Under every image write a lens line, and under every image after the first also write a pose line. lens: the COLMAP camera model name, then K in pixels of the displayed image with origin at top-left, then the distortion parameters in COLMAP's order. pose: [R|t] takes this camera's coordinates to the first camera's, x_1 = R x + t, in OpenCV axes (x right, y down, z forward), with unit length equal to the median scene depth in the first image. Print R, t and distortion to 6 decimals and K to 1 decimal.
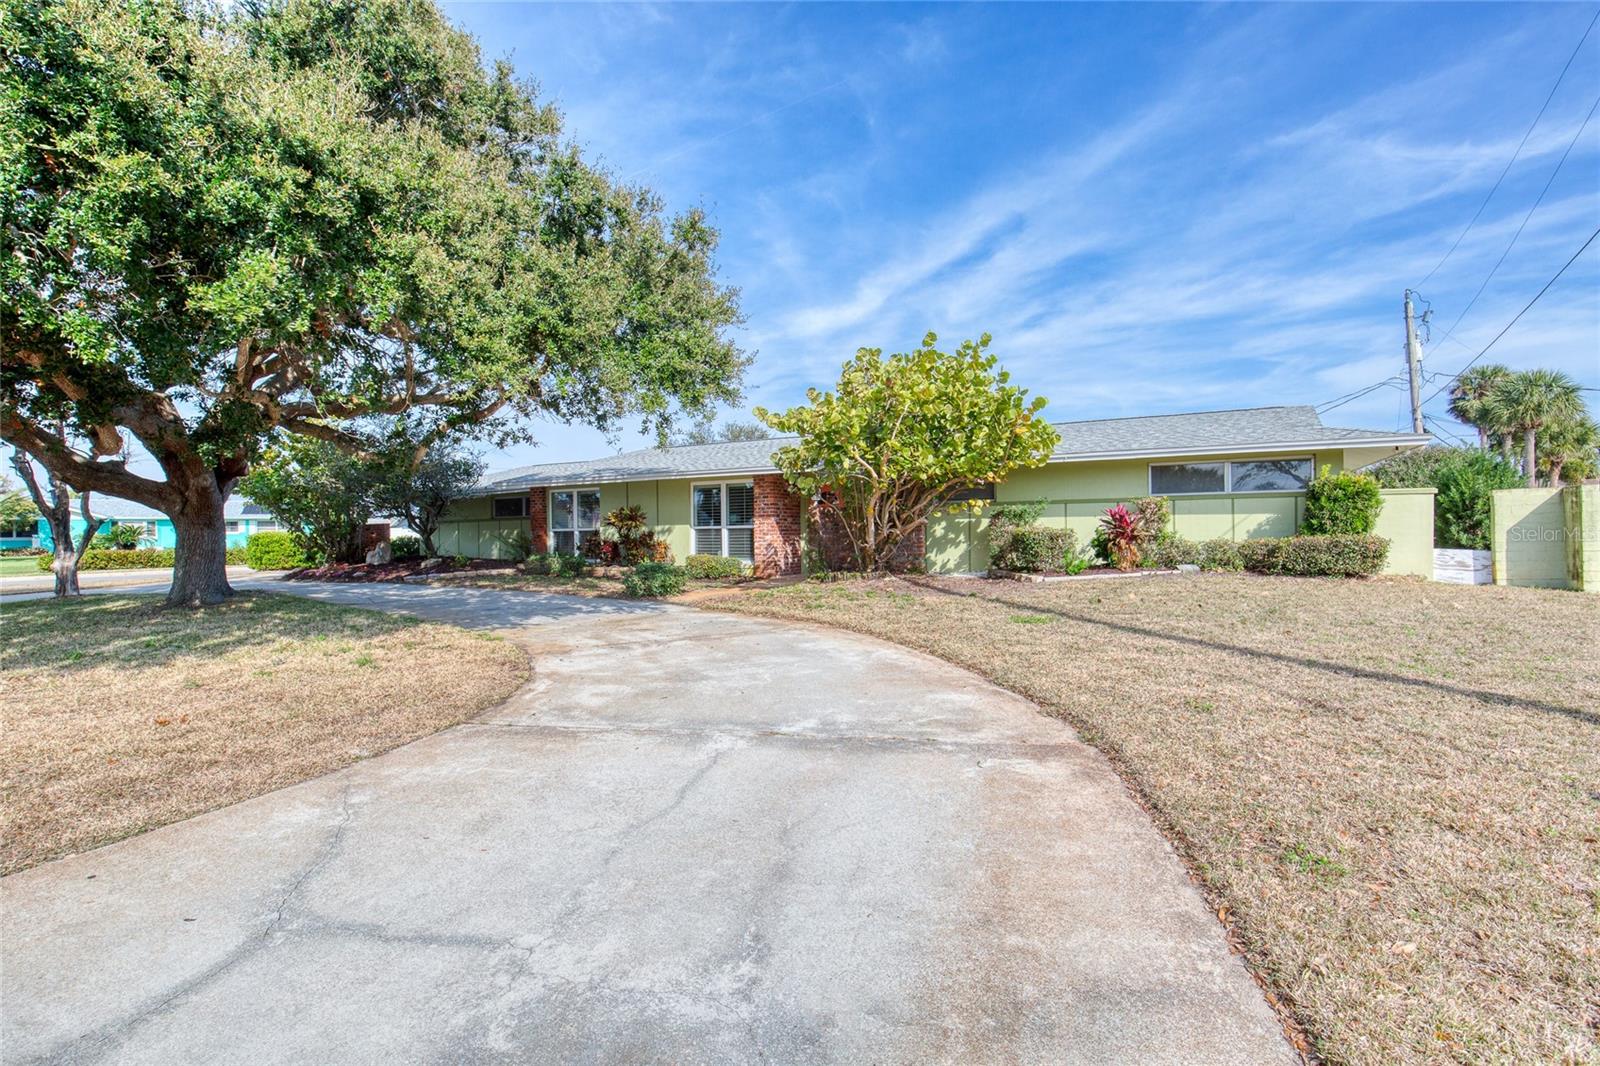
lens RADIAL K [[731.7, 0, 803.0], [0, 731.7, 534.2], [0, 0, 1]] dist [-0.015689, 0.004581]
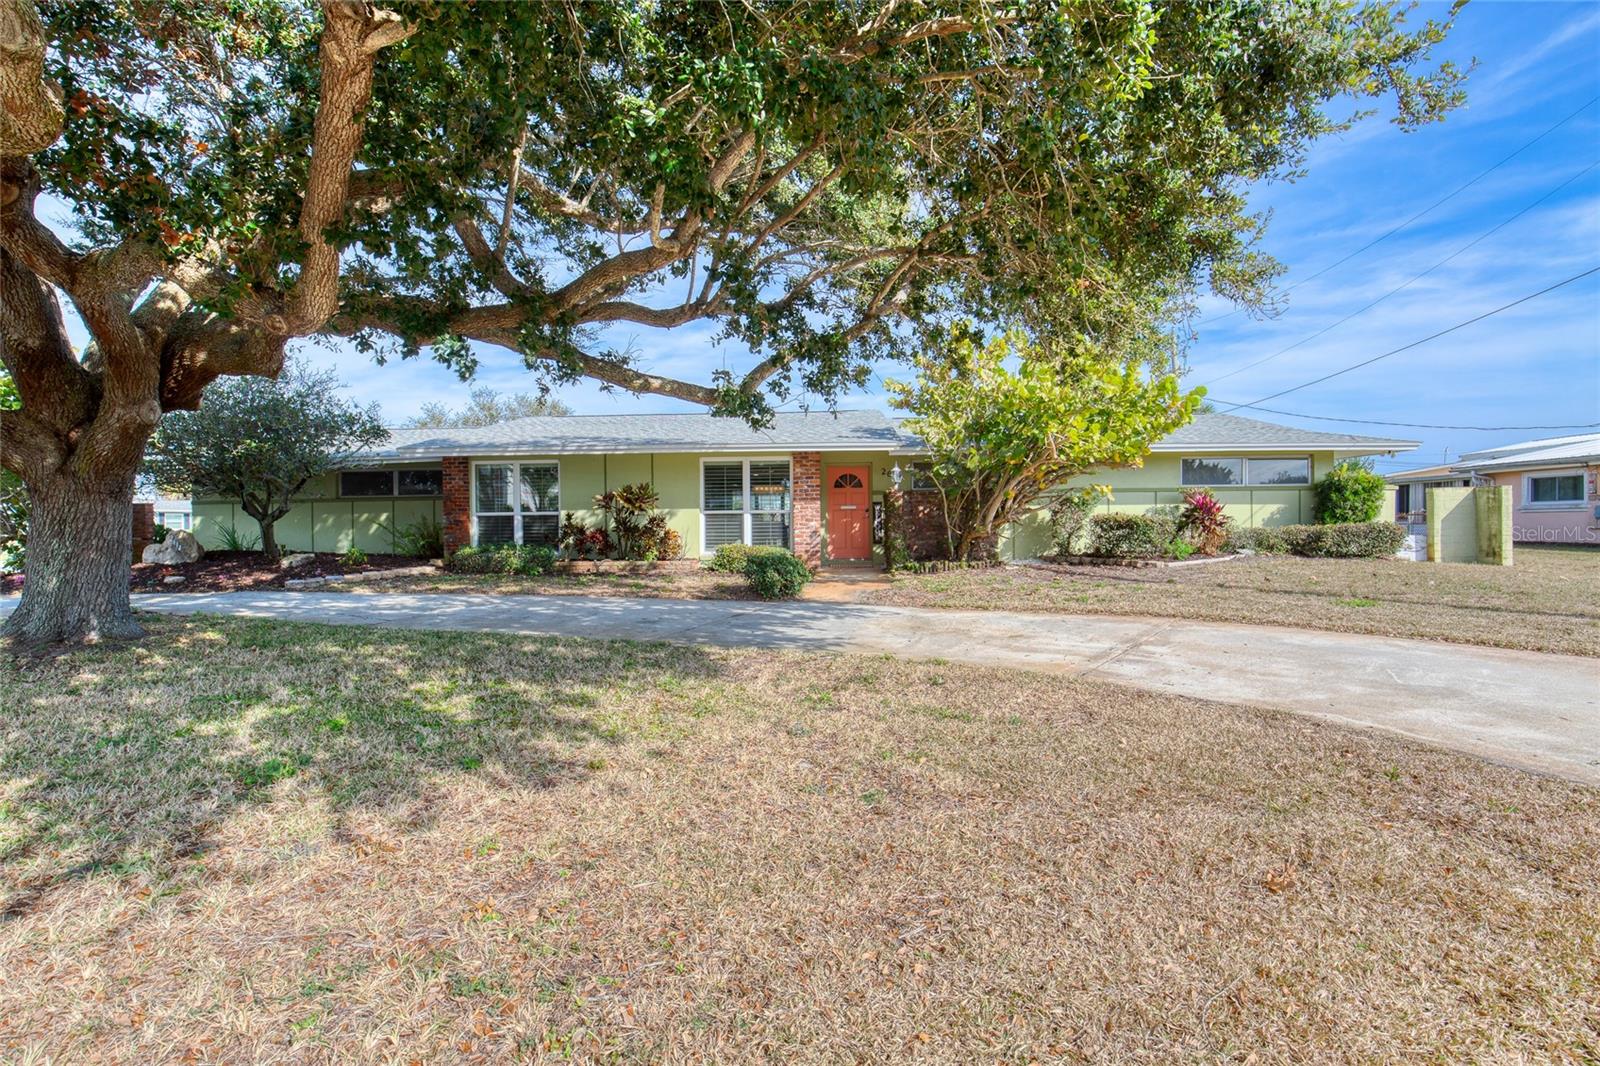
lens RADIAL K [[731.7, 0, 800.0], [0, 731.7, 528.9], [0, 0, 1]] dist [-0.015689, 0.004581]
pose [[0.912486, 0.001326, 0.409105, -0.402114], [-0.002747, 0.999992, 0.002887, 0.007299], [-0.409098, -0.003758, 0.912483, 0.204416]]
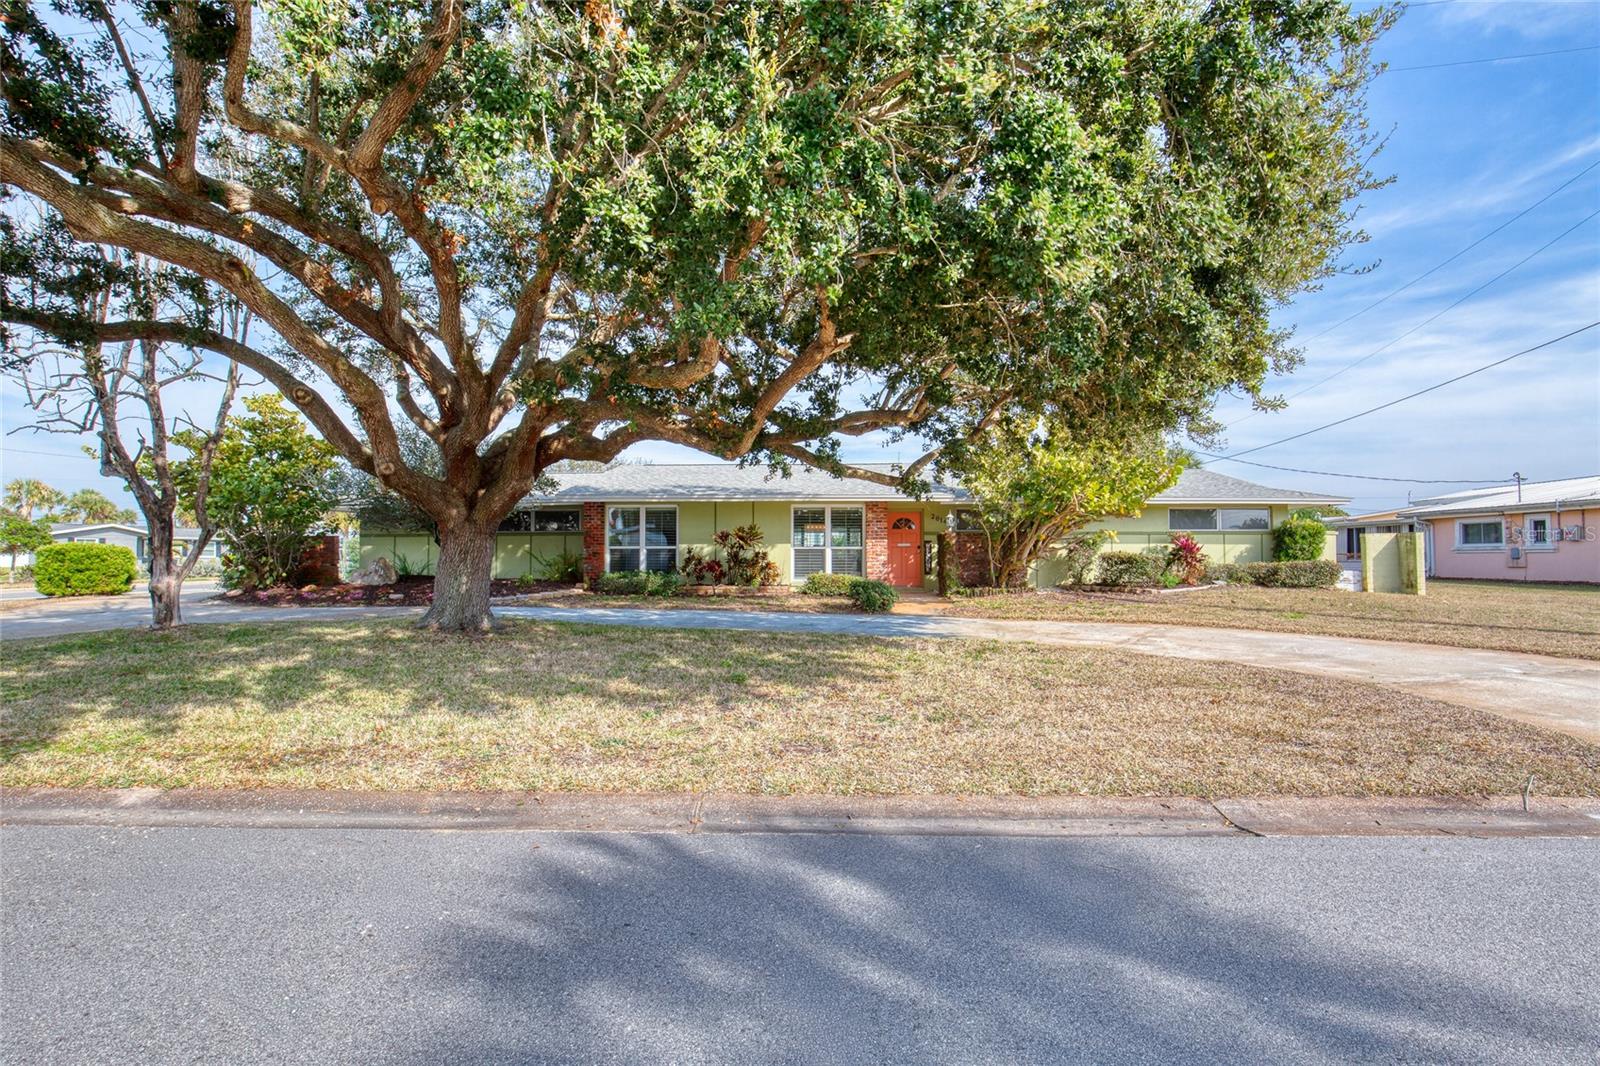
lens RADIAL K [[731.7, 0, 805.8], [0, 731.7, 527.7], [0, 0, 1]] dist [-0.015689, 0.004581]
pose [[0.902877, 0.029549, 0.428883, -0.600865], [-0.011782, 0.998961, -0.044023, 0.008540], [-0.429738, 0.034694, 0.902287, 0.052570]]
